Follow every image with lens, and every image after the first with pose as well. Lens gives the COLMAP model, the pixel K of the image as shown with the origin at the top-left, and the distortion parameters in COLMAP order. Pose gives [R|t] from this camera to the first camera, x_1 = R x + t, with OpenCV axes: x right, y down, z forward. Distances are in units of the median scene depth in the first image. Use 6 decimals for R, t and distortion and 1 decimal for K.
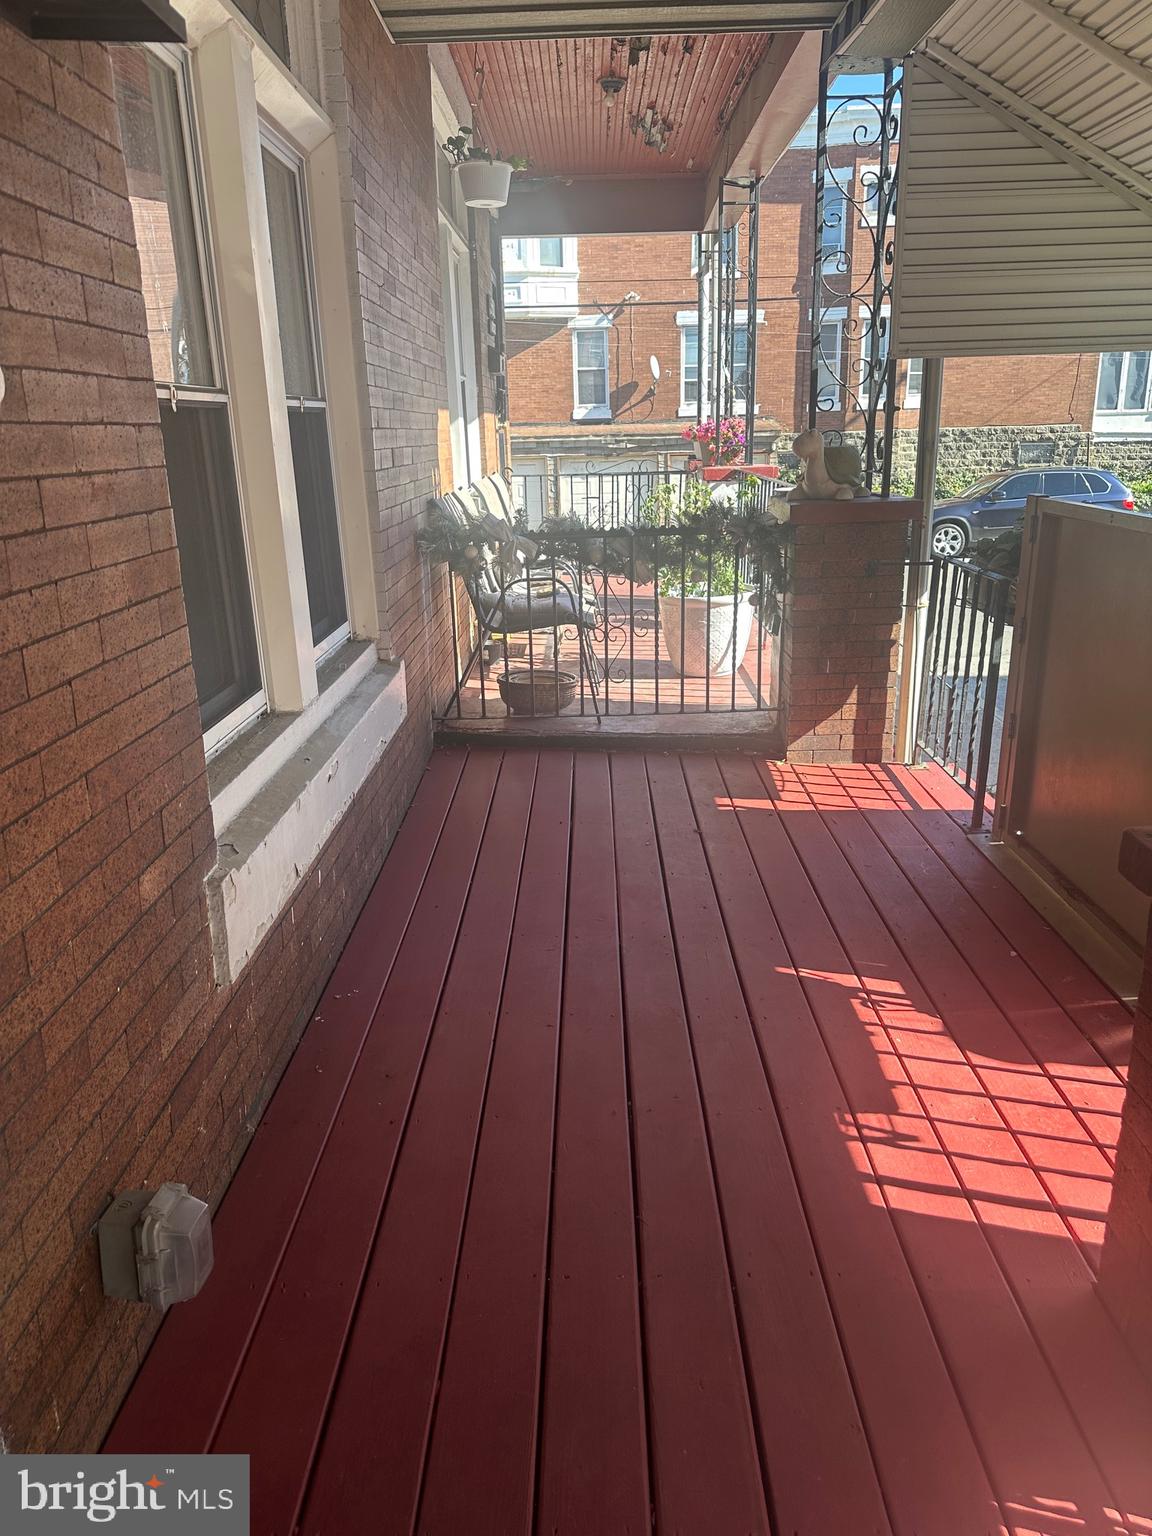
lens RADIAL K [[1079.9, 0, 575.3], [0, 1079.9, 765.5], [0, 0, 1]] dist [0.048500, -0.037967]
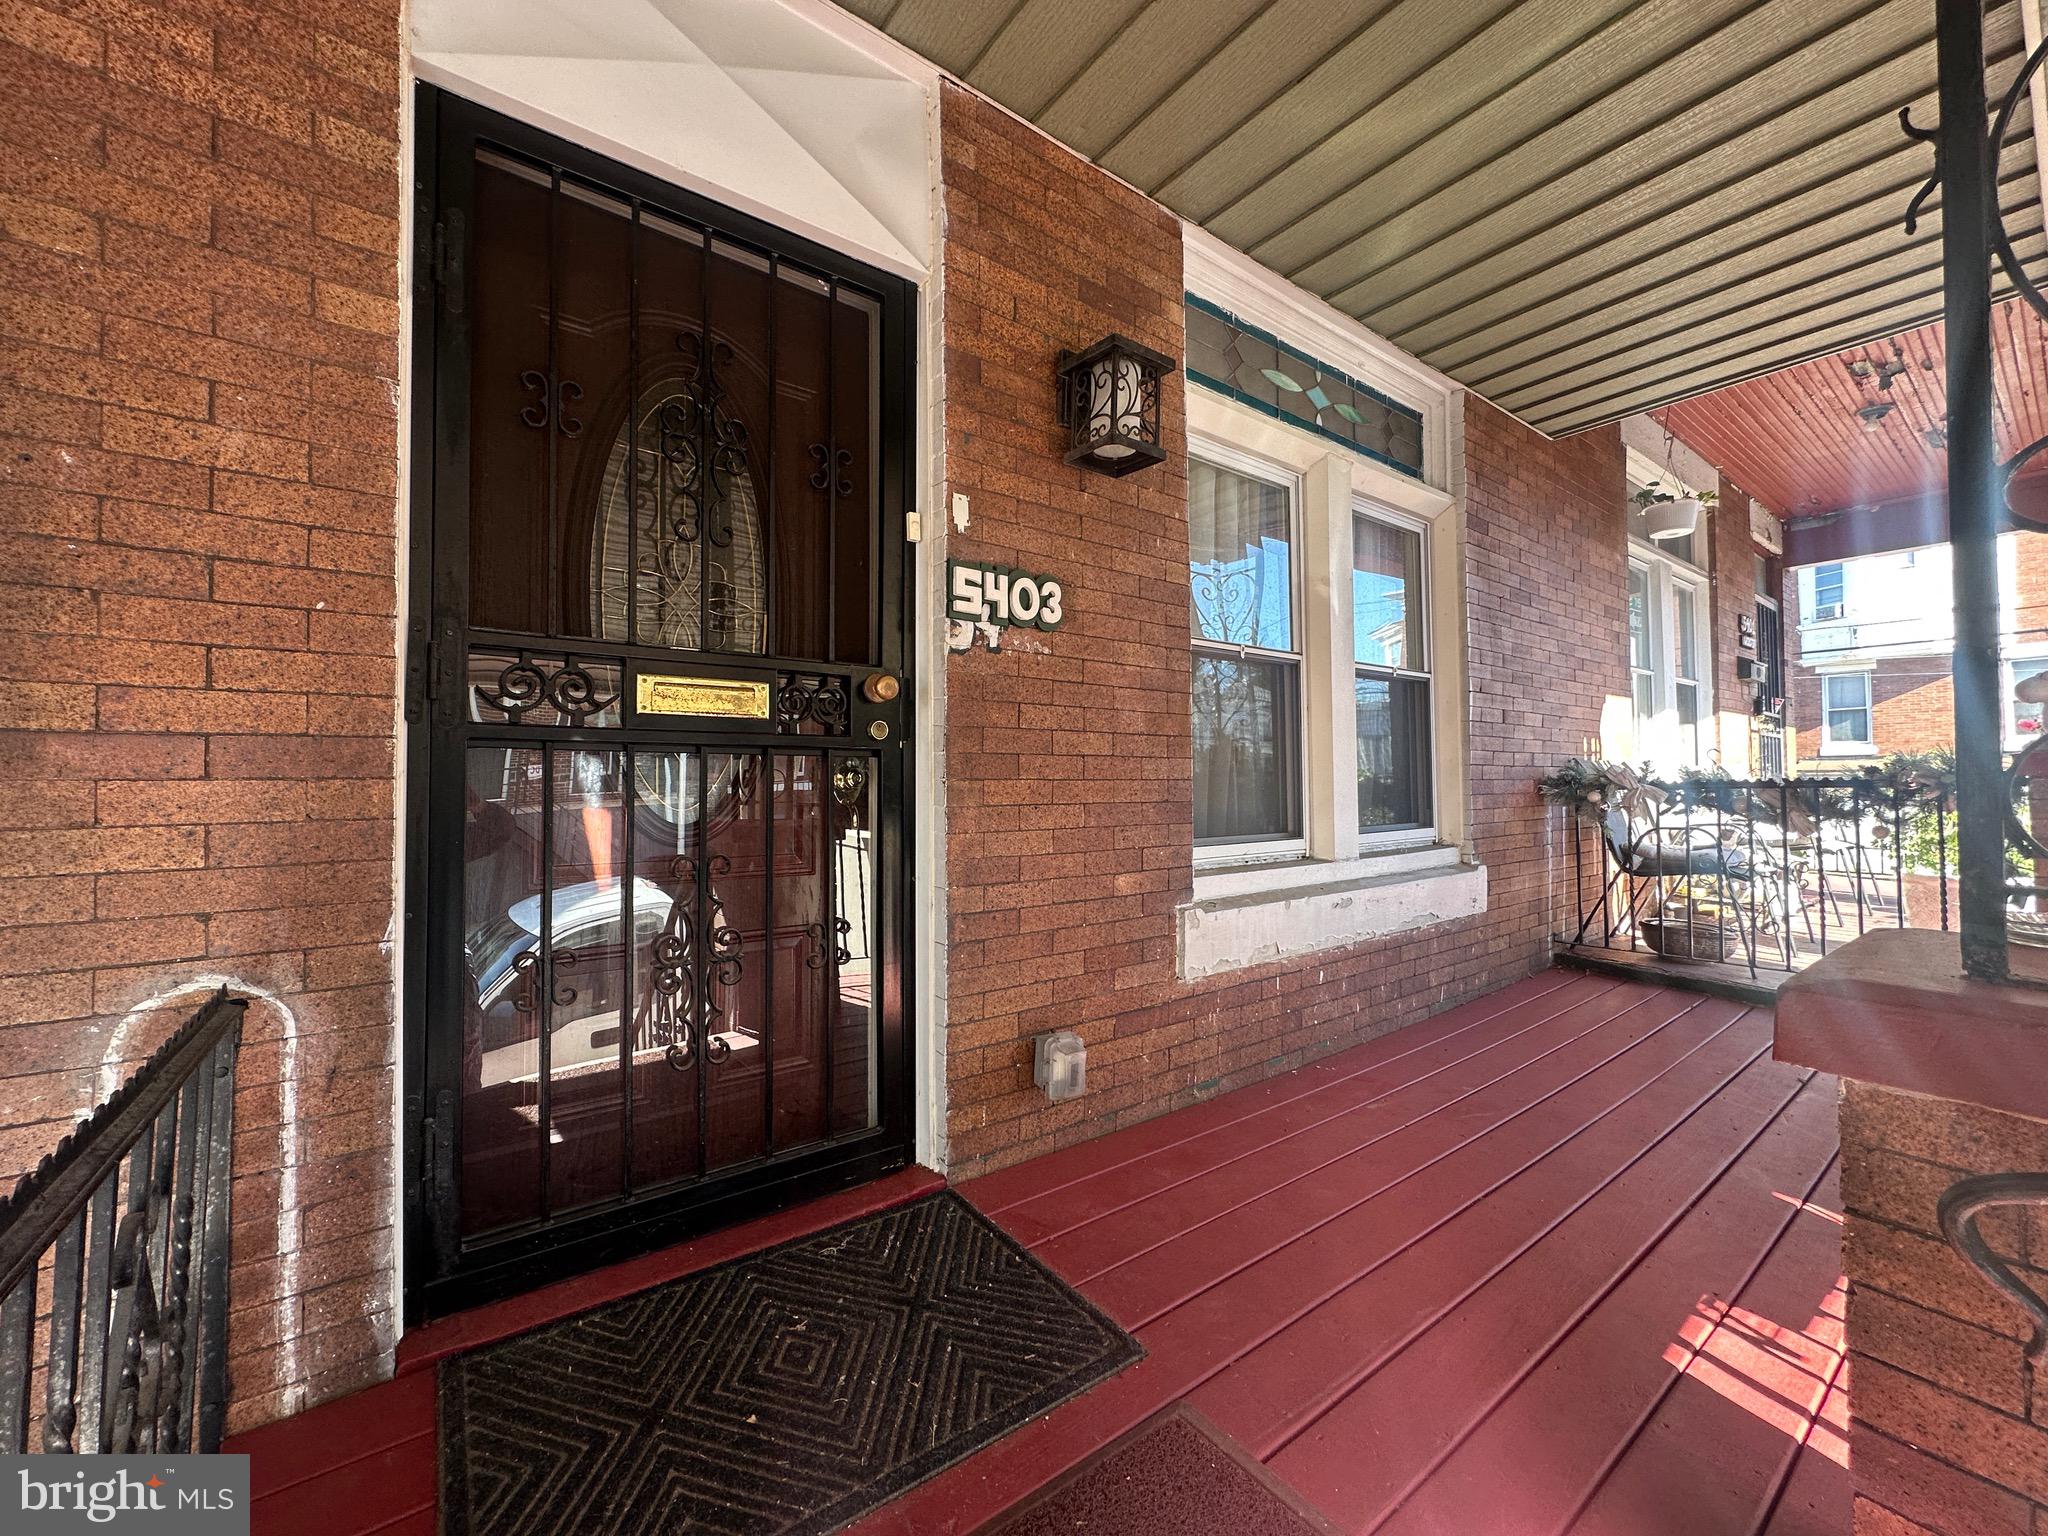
lens RADIAL K [[808.7, 0, 1029.0], [0, 808.7, 771.0], [0, 0, 1]] dist [0.002576, -0.000317]
pose [[0.611072, 0.001849, -0.791573, 0.318574], [-0.240415, 0.953193, -0.183367, 0.119274], [0.754183, 0.302357, 0.582914, 0.026181]]
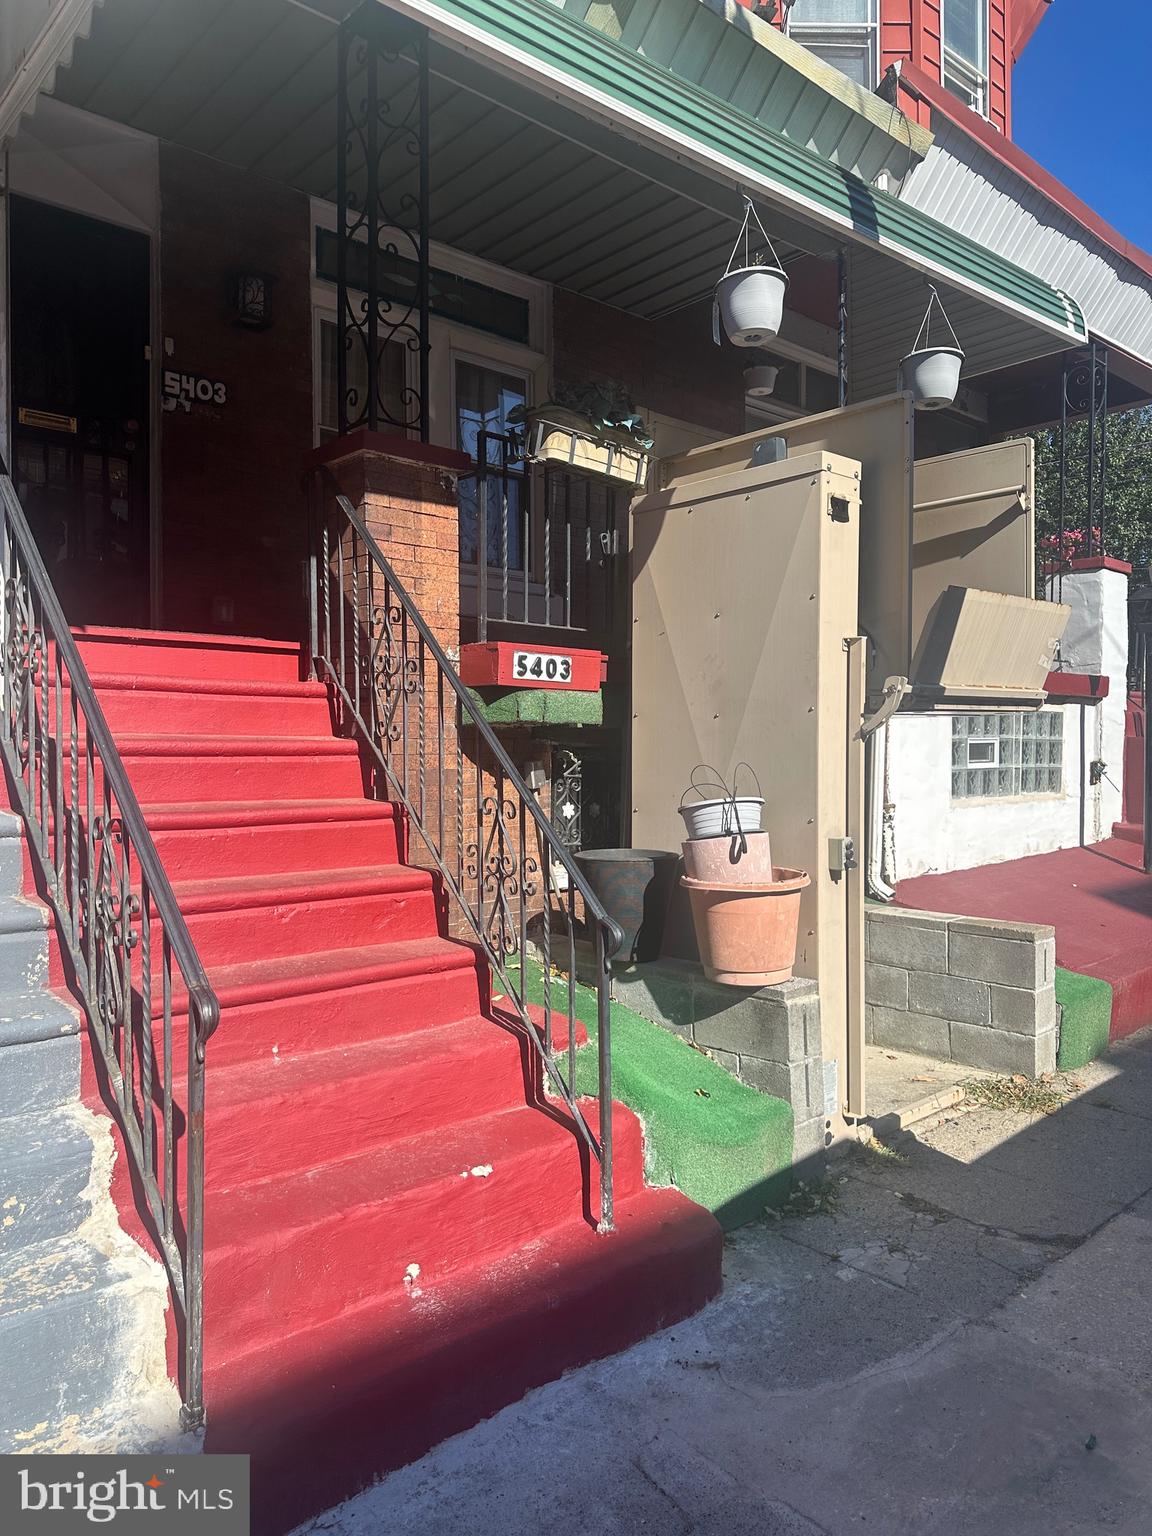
lens RADIAL K [[1079.9, 0, 572.6], [0, 1079.9, 761.3], [0, 0, 1]] dist [0.048500, -0.037967]
pose [[0.670085, 0.022769, -0.741935, 1.710865], [-0.231087, 0.956257, -0.179362, 0.702494], [0.705397, 0.291640, 0.646035, -0.227377]]
